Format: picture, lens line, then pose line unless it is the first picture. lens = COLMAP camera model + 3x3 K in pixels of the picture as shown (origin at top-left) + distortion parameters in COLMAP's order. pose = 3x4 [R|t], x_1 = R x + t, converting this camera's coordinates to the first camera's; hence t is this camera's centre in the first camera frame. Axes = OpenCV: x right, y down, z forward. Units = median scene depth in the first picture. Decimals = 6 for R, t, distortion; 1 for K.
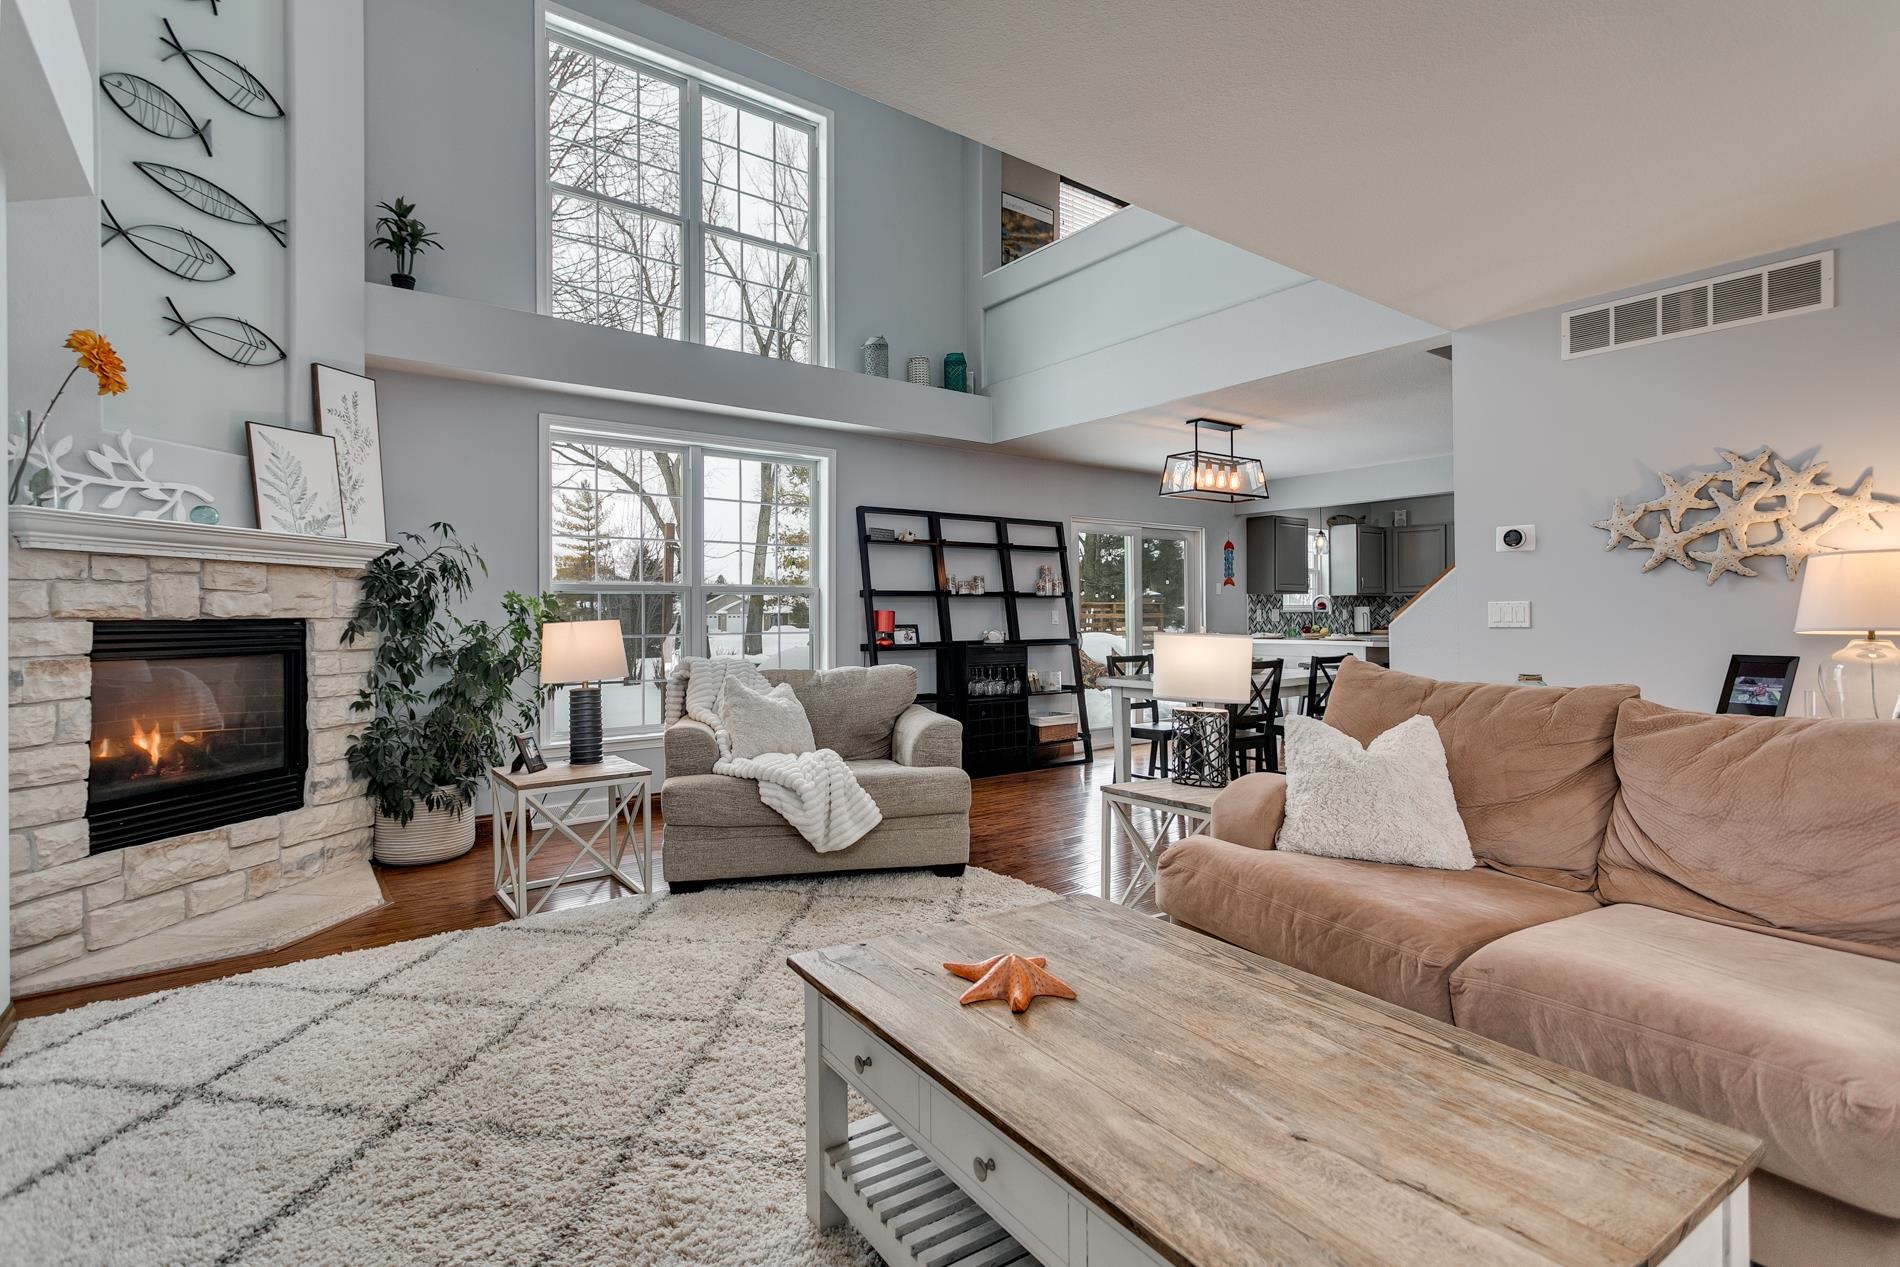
lens RADIAL K [[905.6, 0, 956.1], [0, 905.6, 616.1], [0, 0, 1]] dist [0.003356, 0.000157]
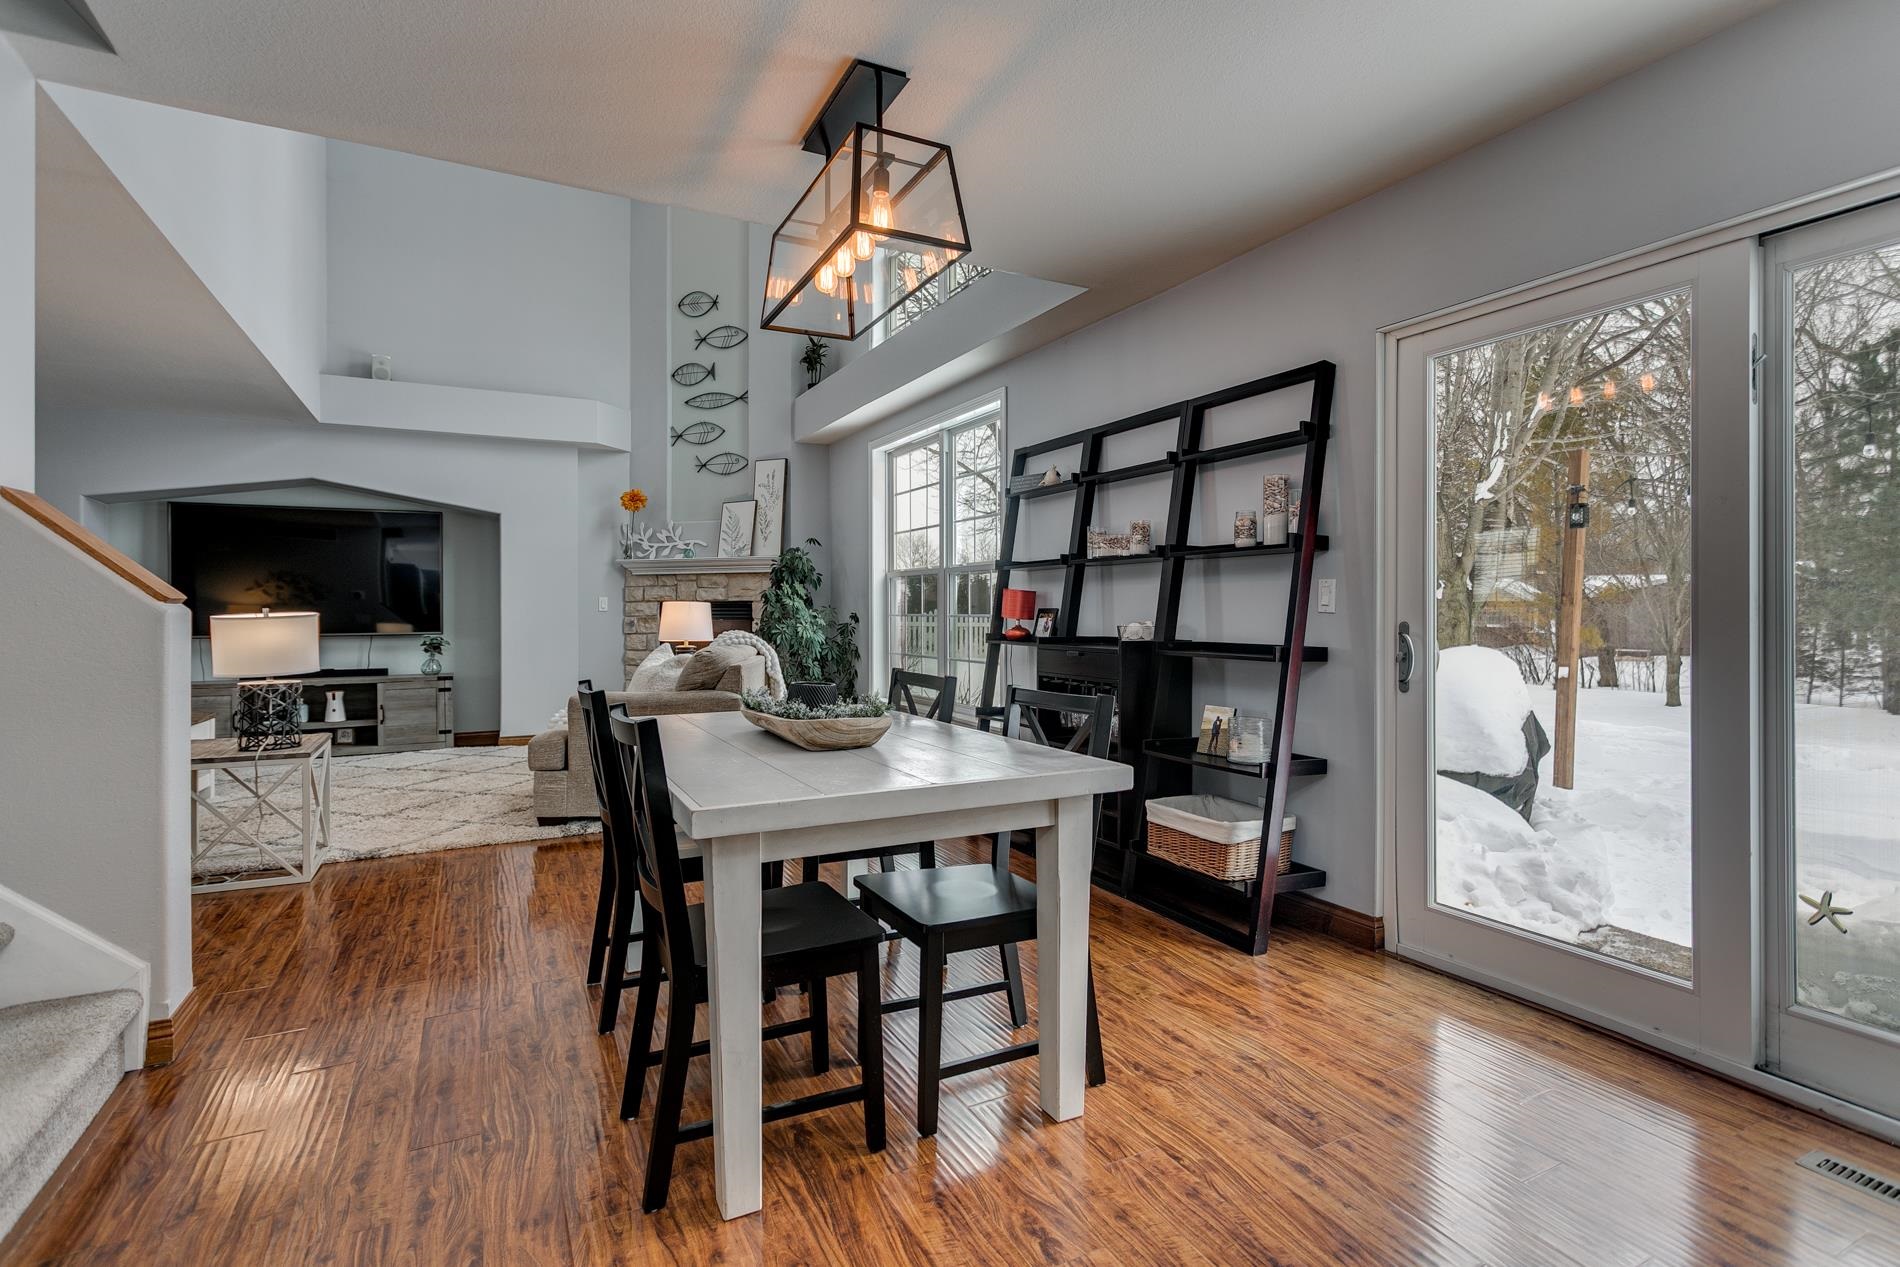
lens RADIAL K [[905.6, 0, 956.1], [0, 905.6, 616.1], [0, 0, 1]] dist [0.003356, 0.000157]
pose [[-0.173969, 0.017830, -0.984590, 1.164048], [0.004666, 0.999840, 0.017282, 0.003743], [0.984740, -0.001588, -0.174024, 1.941647]]
